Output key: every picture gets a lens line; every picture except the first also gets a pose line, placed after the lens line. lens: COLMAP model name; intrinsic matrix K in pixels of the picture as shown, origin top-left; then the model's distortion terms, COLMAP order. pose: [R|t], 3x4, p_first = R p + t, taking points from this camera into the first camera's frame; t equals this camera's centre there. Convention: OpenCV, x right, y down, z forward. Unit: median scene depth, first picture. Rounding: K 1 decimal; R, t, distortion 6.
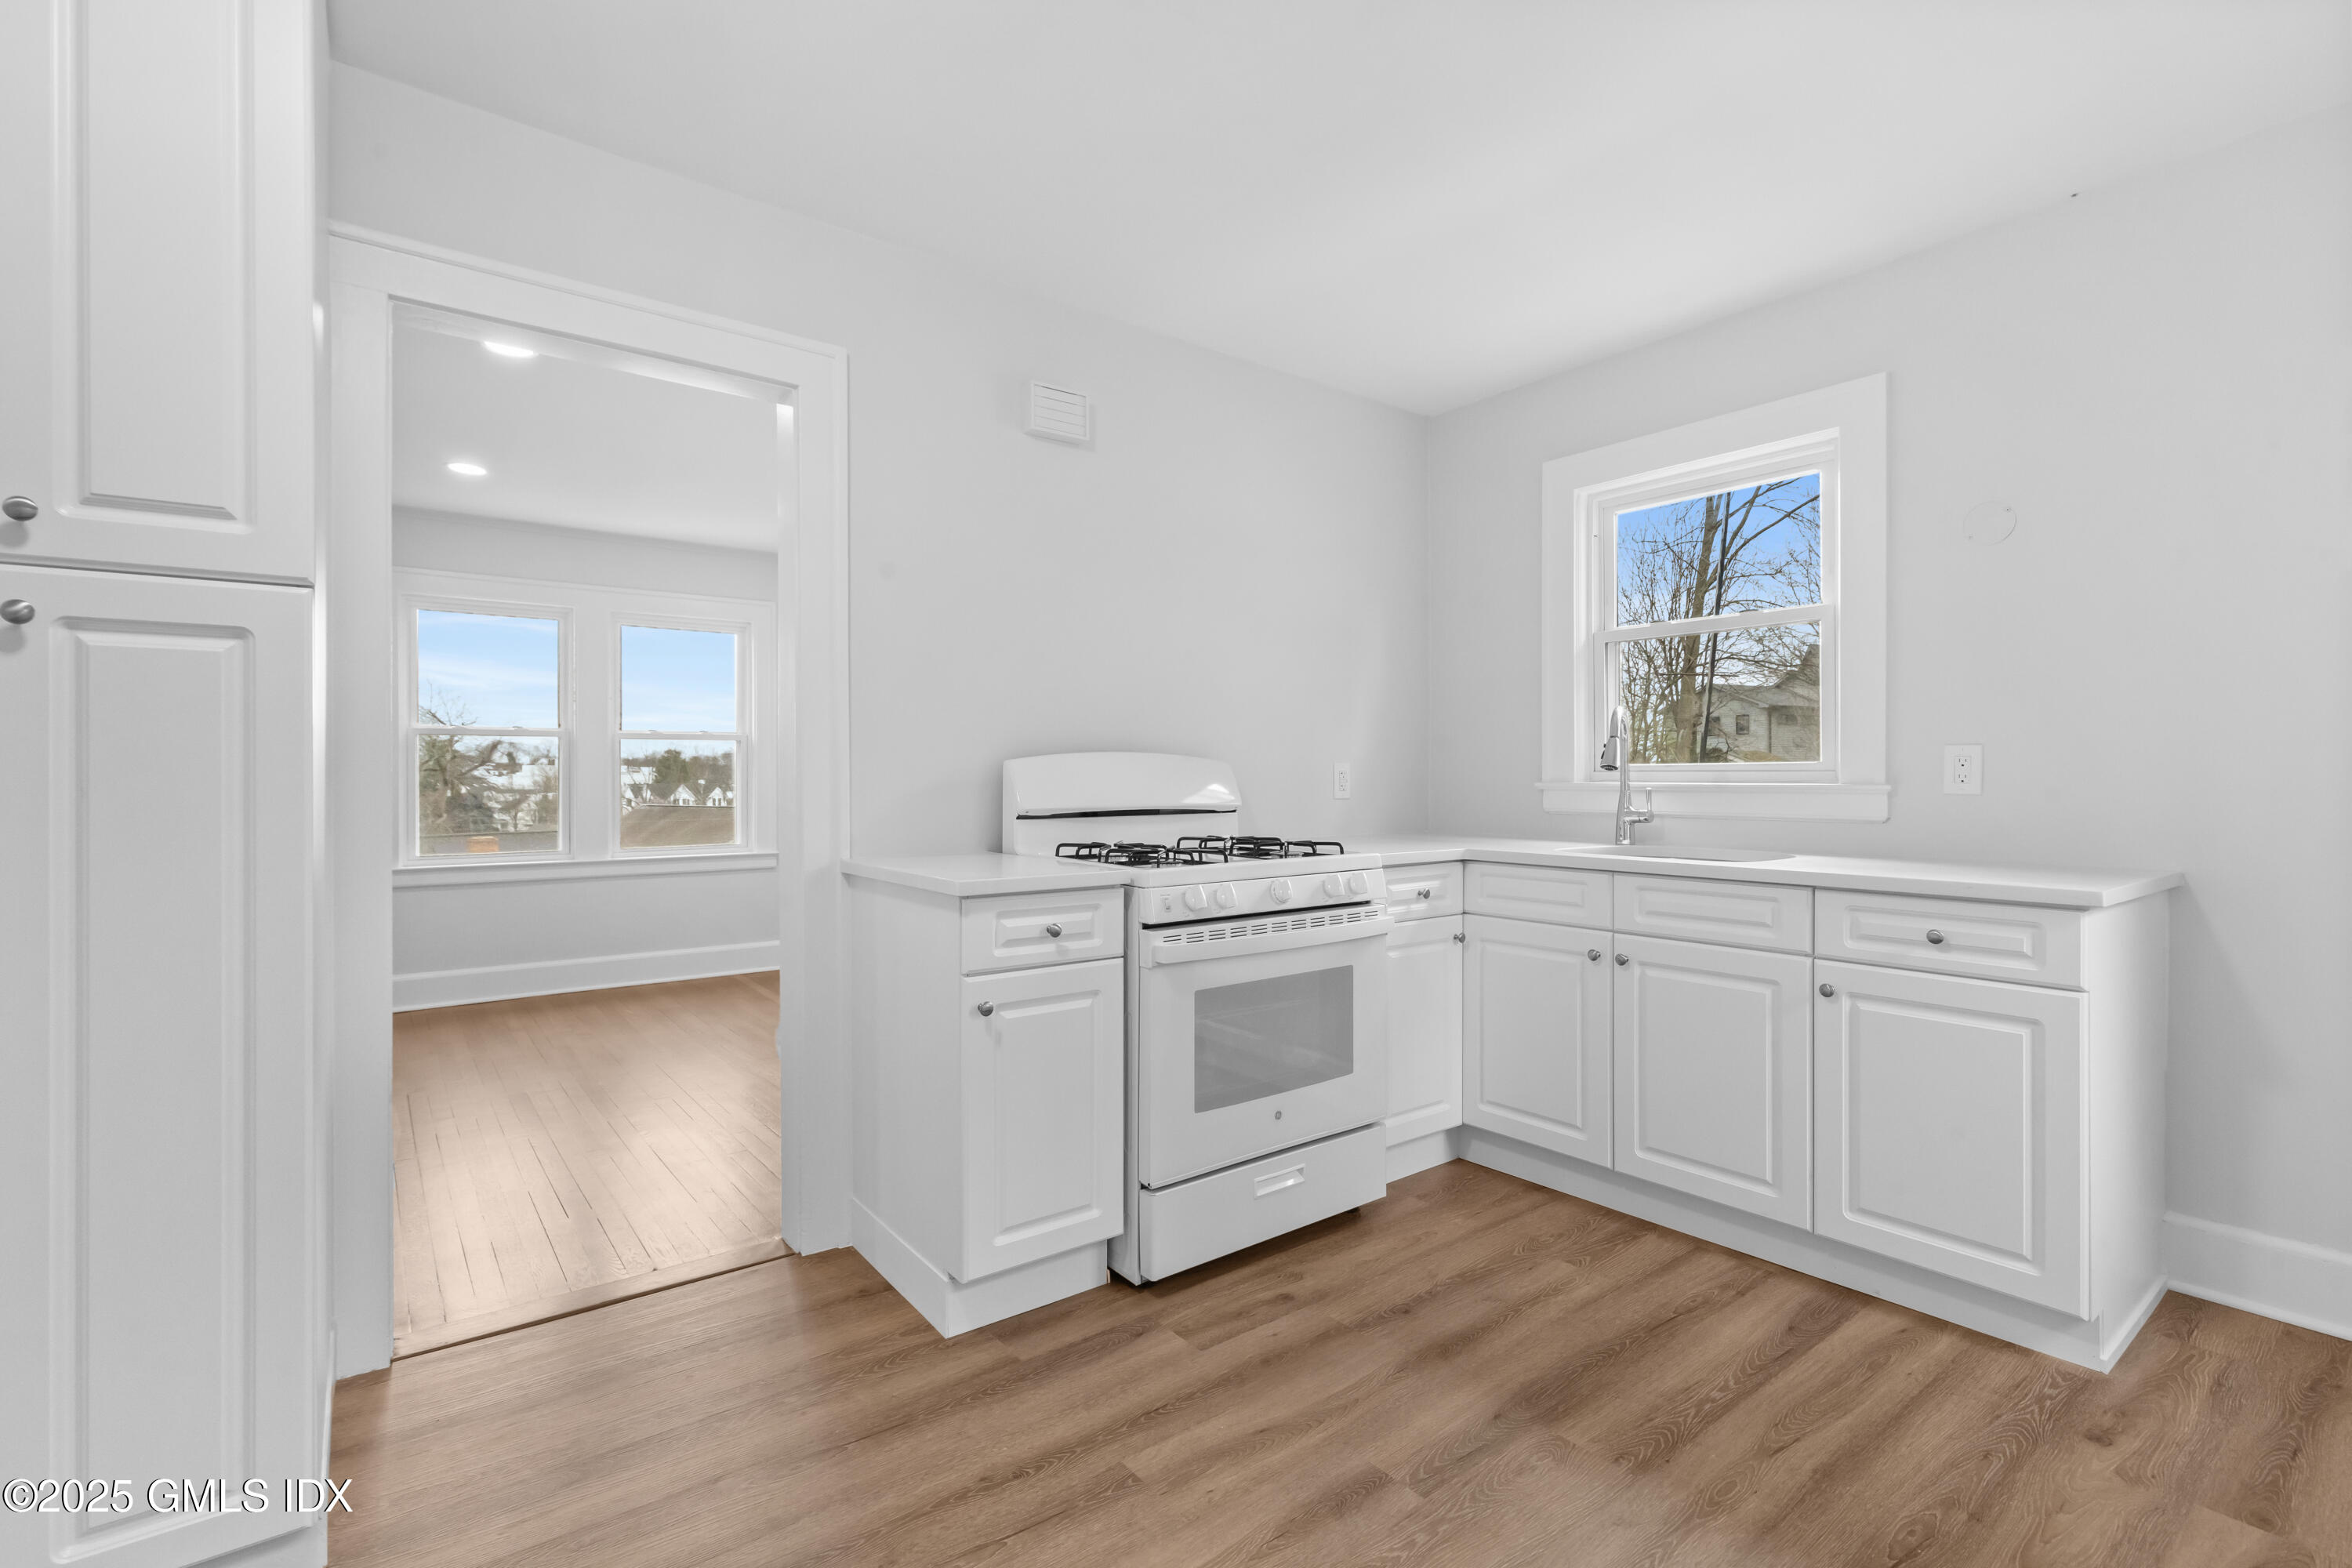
lens RADIAL K [[1060.8, 0, 1170.1], [0, 1060.8, 774.0], [0, 0, 1]] dist [0.000597, 0.000290]
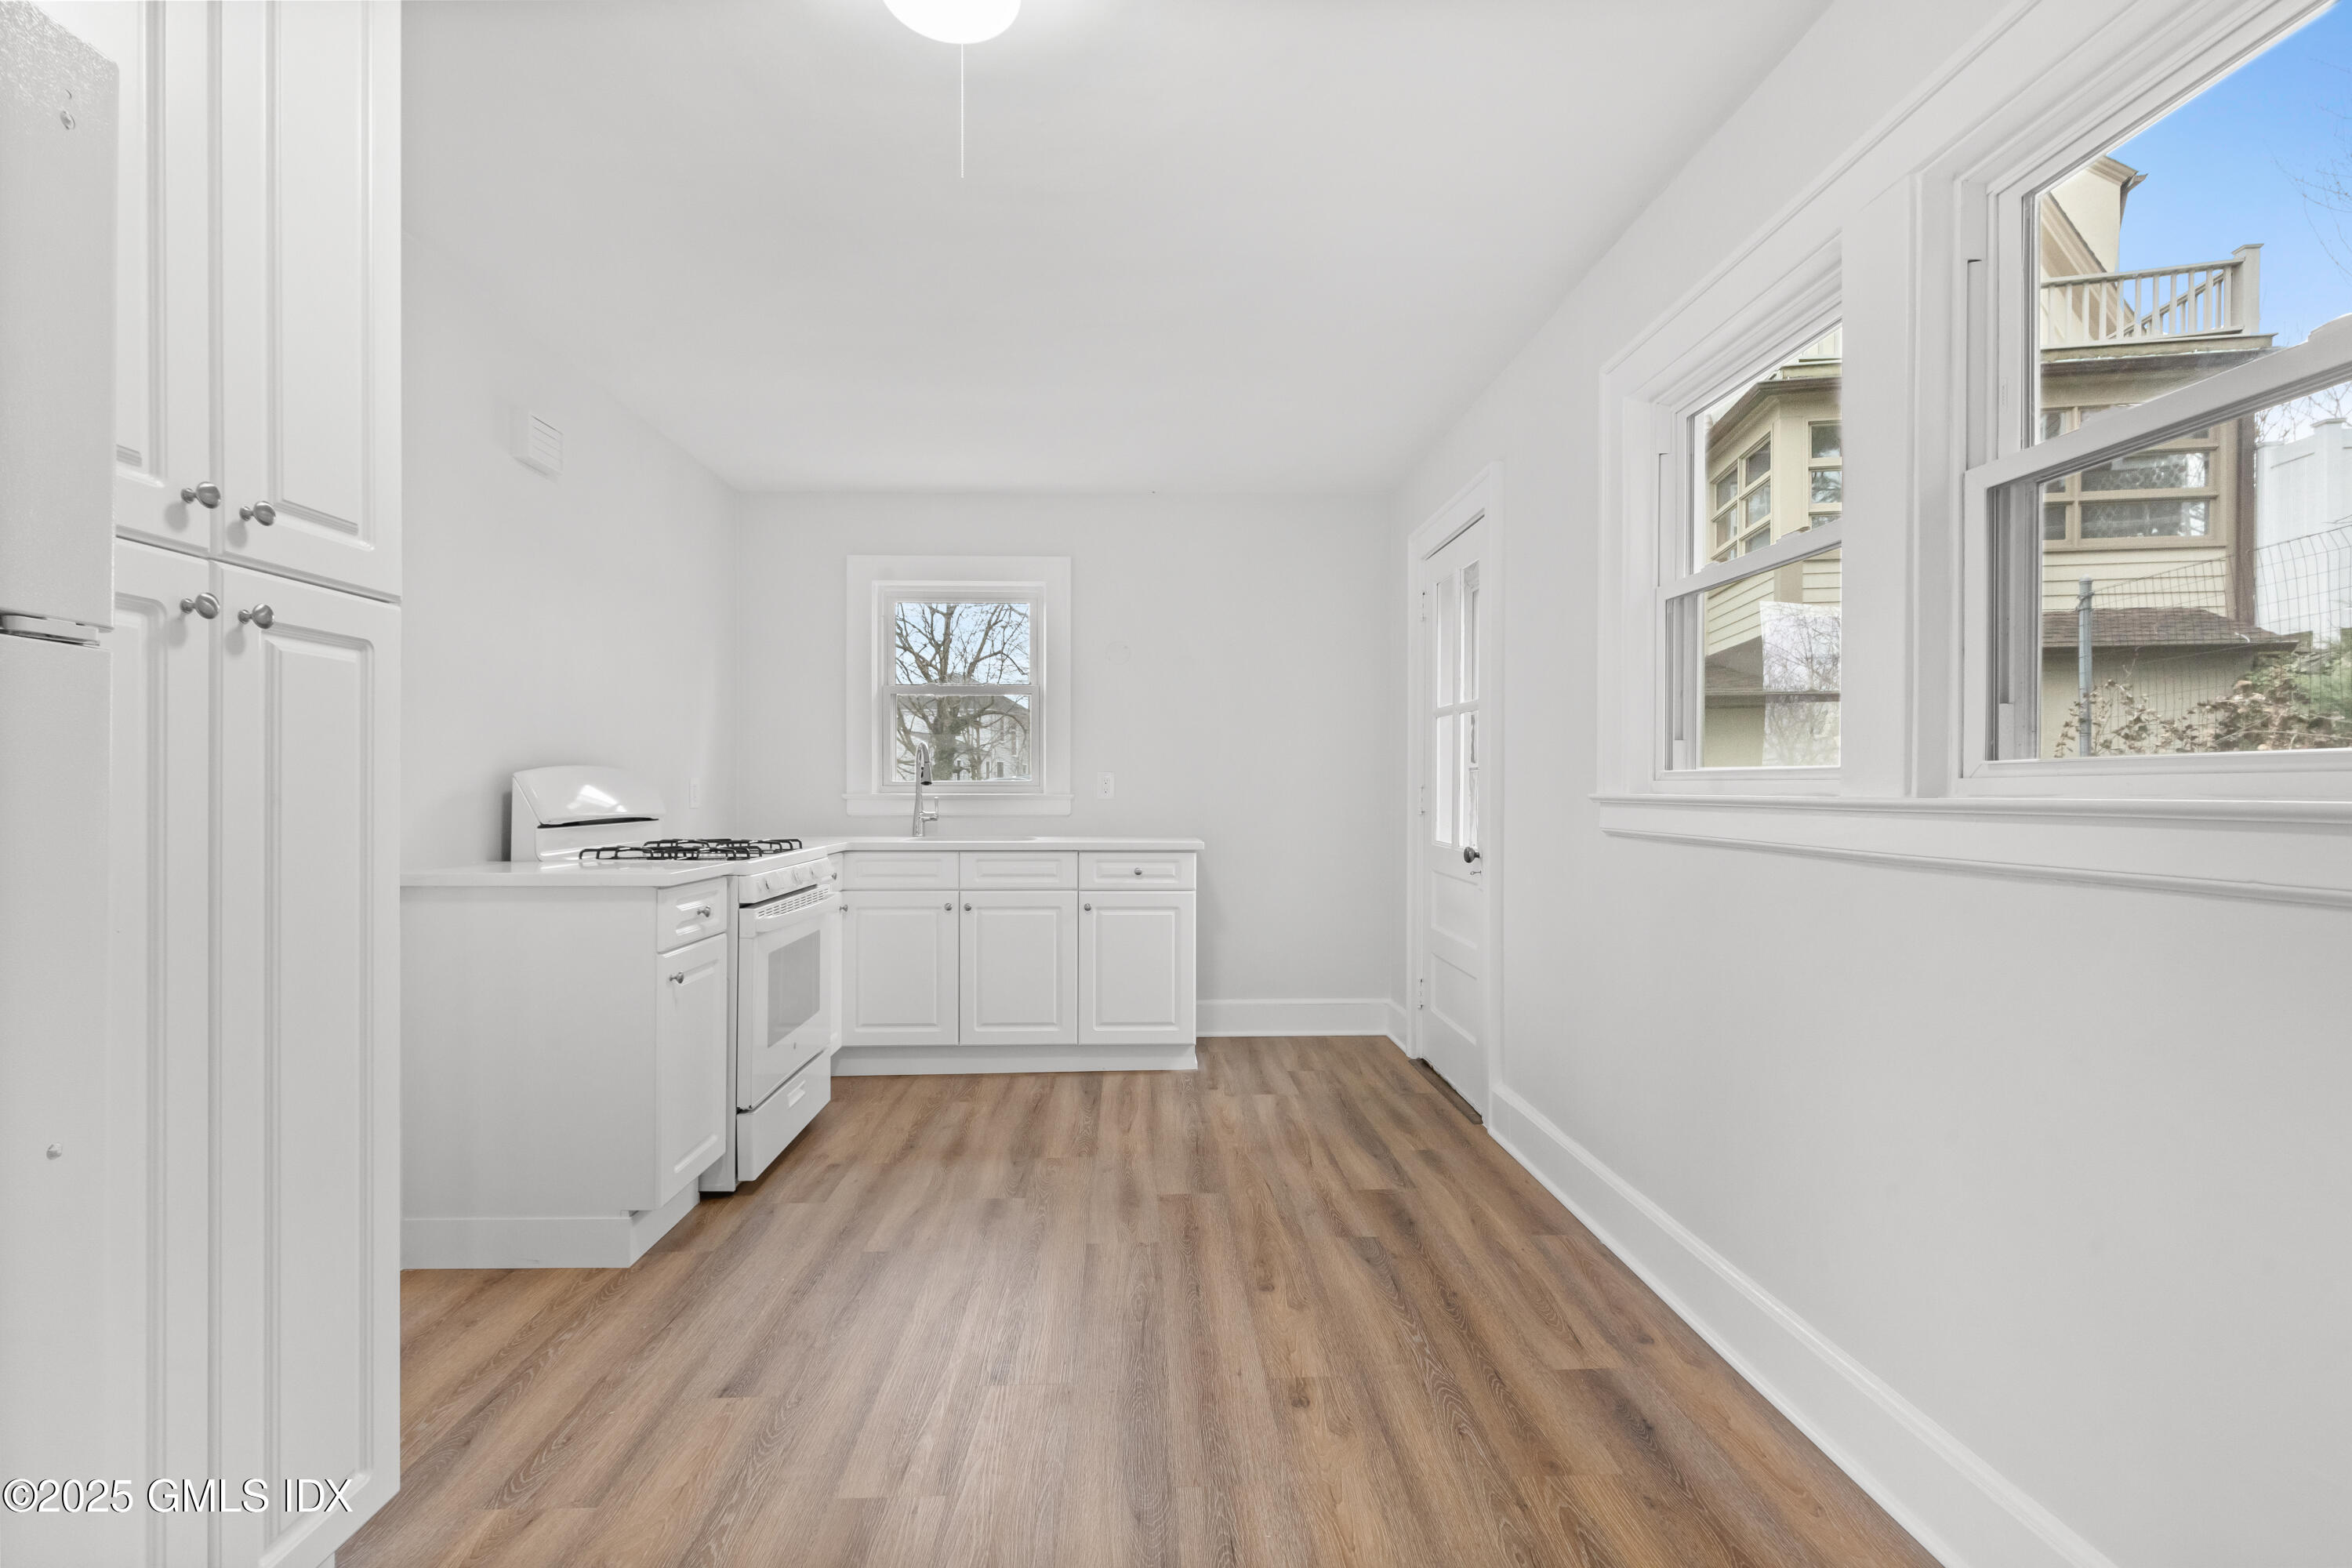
lens RADIAL K [[1059.1, 0, 1176.0], [0, 1059.1, 784.0], [0, 0, 1]] dist [0.007053, -0.000365]
pose [[0.568070, 0.007236, 0.822948, -0.780759], [-0.002594, 0.999972, -0.007002, 0.005337], [-0.822976, 0.001843, 0.568073, -0.151976]]
